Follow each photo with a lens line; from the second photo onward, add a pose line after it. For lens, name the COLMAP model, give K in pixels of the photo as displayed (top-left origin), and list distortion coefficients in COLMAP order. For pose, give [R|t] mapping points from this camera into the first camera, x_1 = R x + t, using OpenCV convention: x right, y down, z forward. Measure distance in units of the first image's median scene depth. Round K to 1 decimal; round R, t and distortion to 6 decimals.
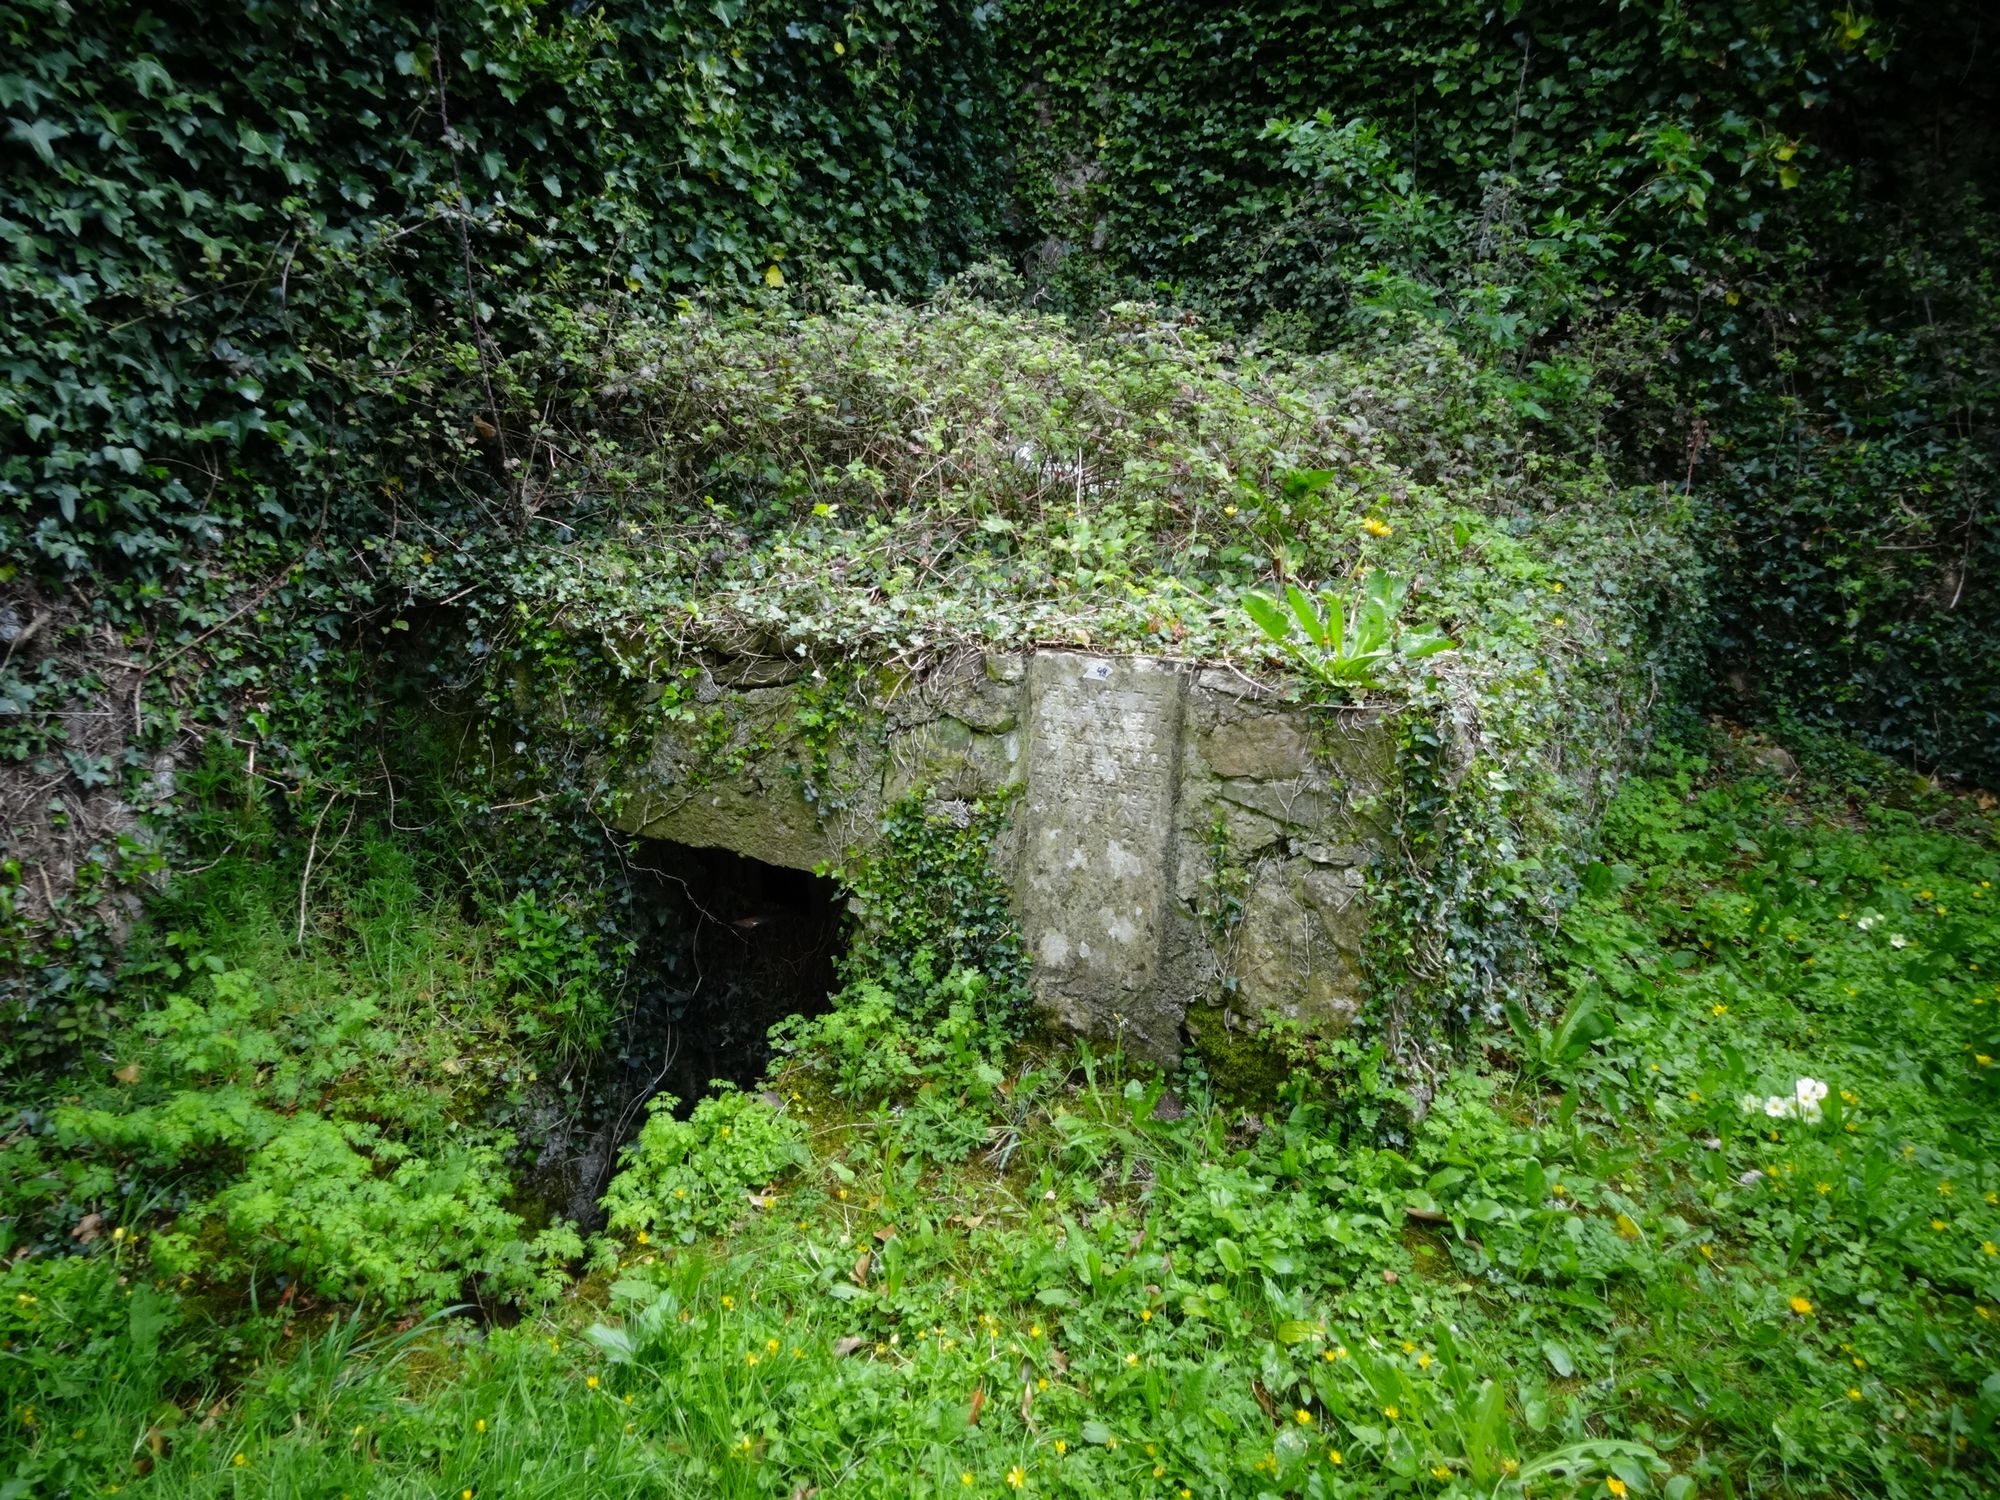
lens RADIAL K [[1410.6, 0, 998.1], [0, 1410.6, 751.6], [0, 0, 1]] dist [-0.004644, -0.002725]
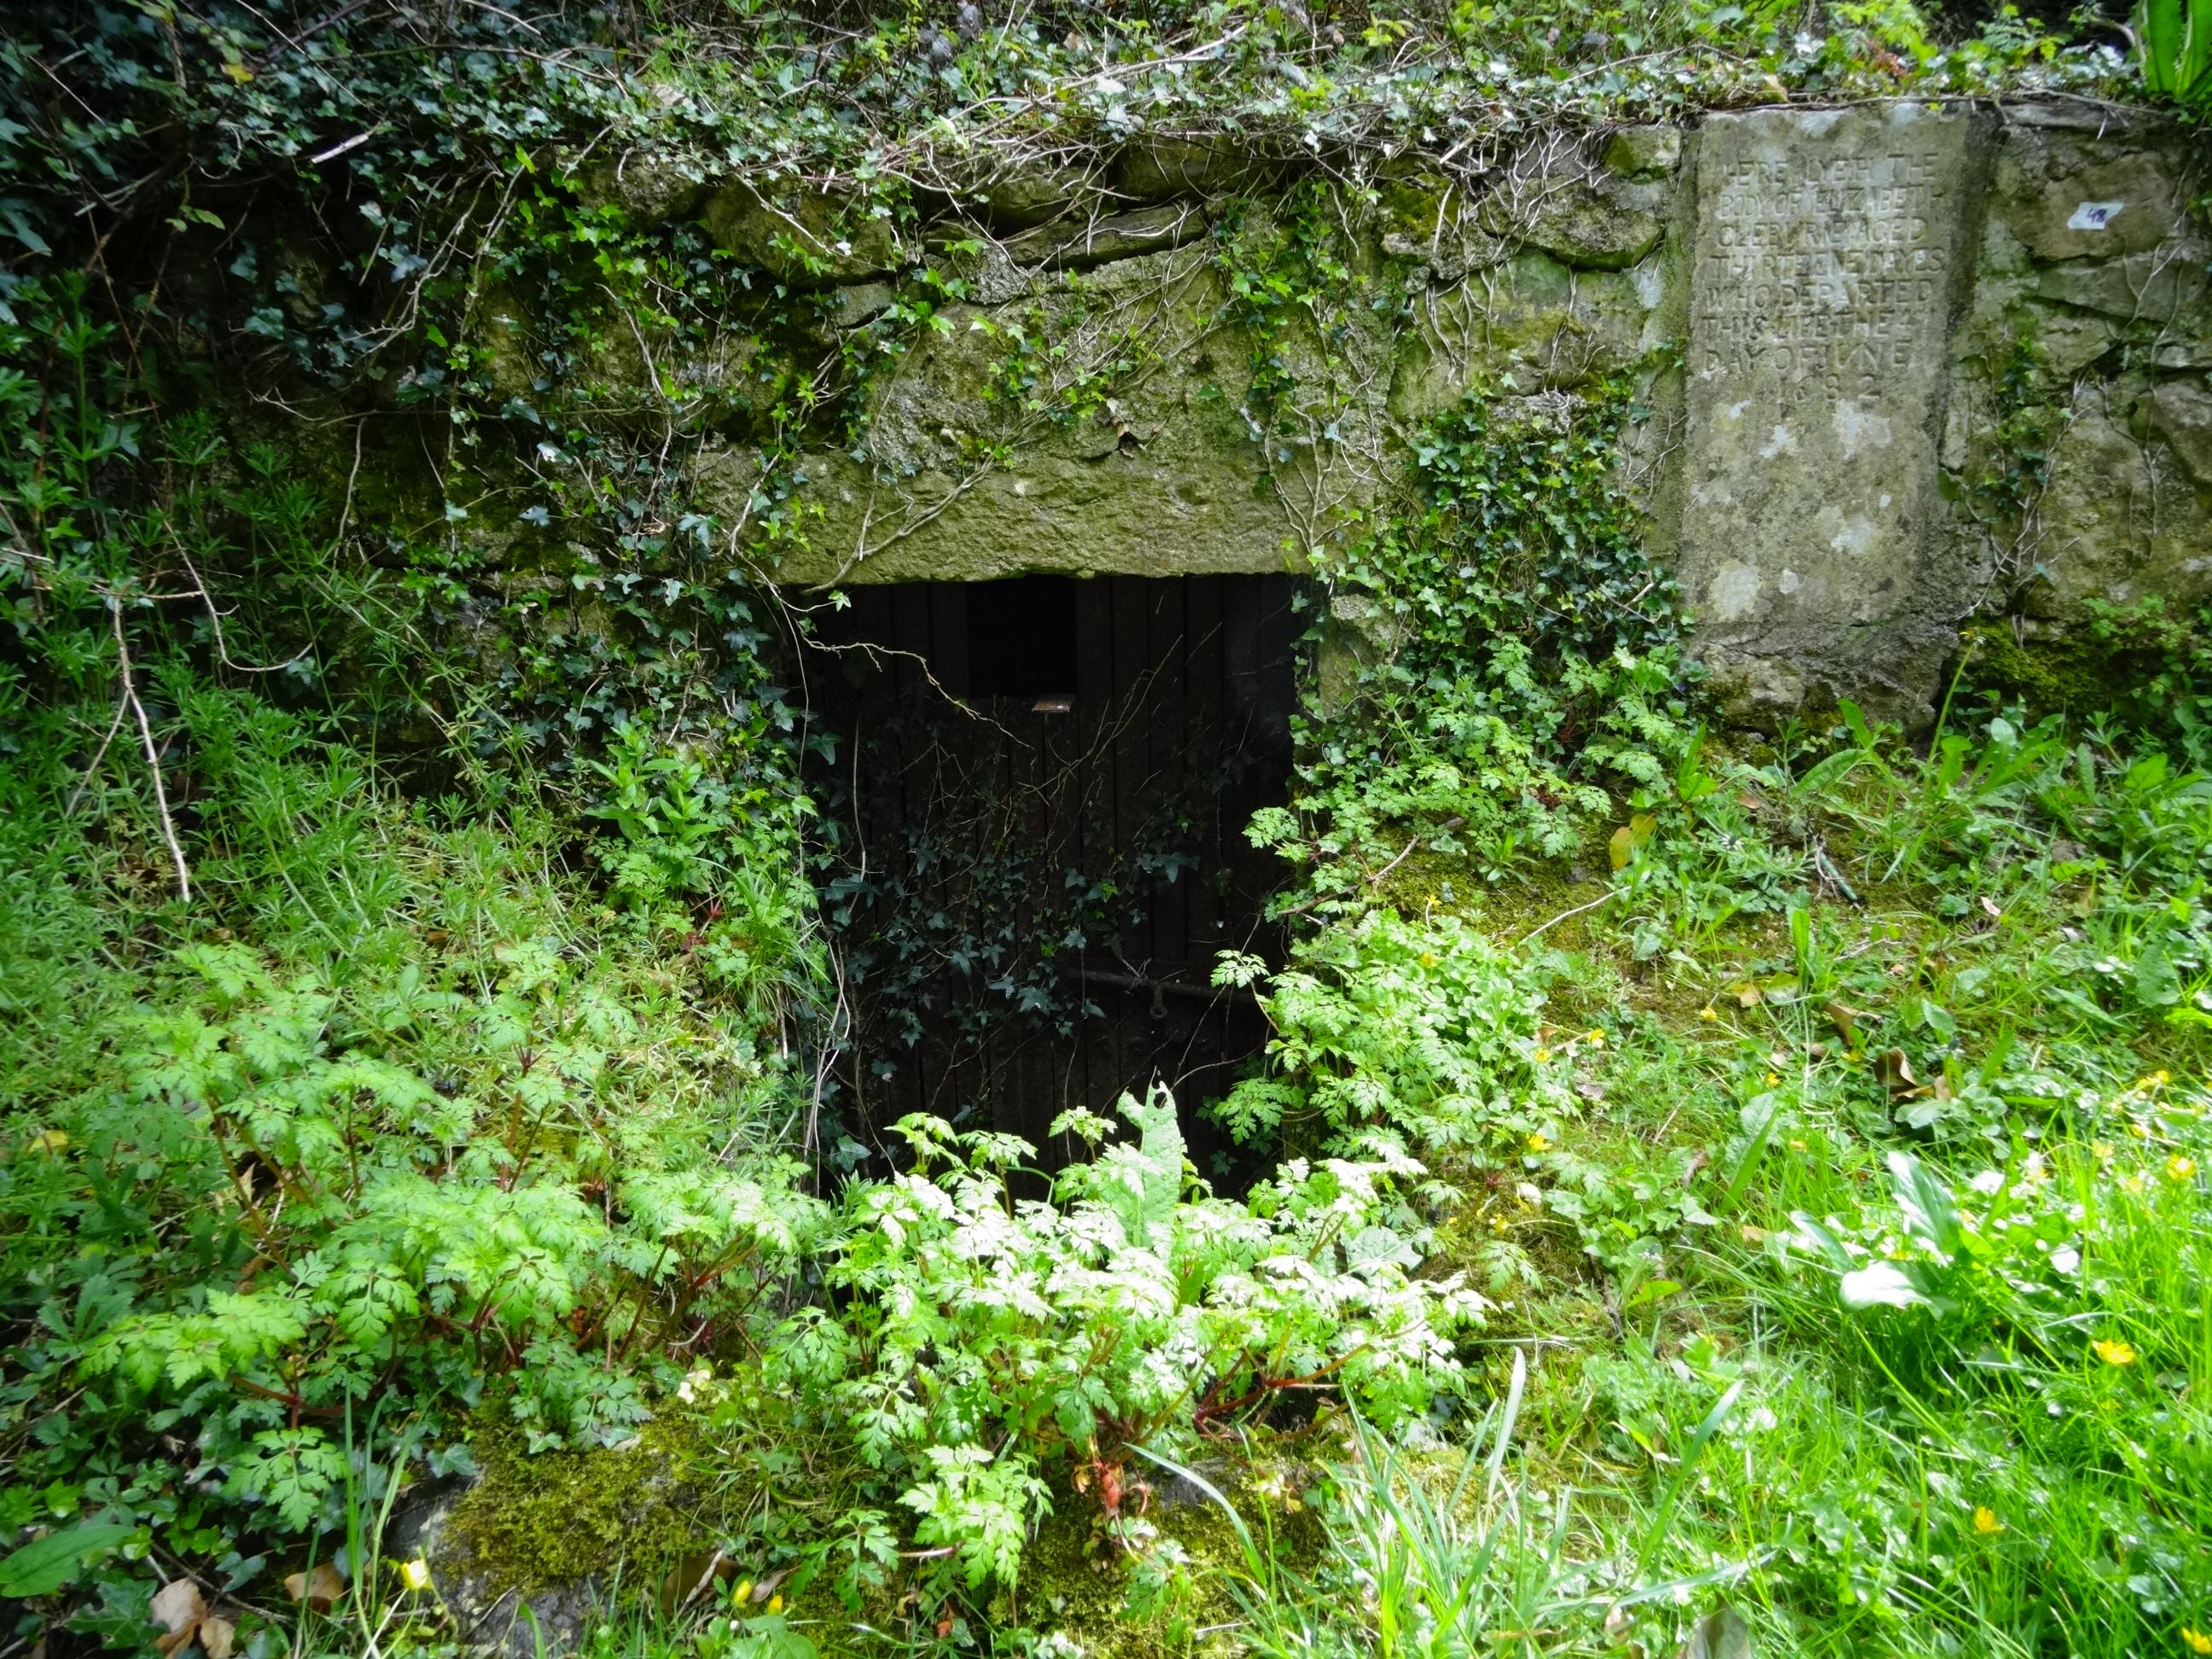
lens RADIAL K [[1560.1, 0, 1105.6], [0, 1560.1, 826.0], [0, 0, 1]] dist [-0.004644, -0.002725]
pose [[0.850815, -0.188751, 0.490395, -0.597827], [0.148240, 0.981569, 0.120612, 0.116718], [-0.504122, -0.029922, 0.863114, 0.517710]]
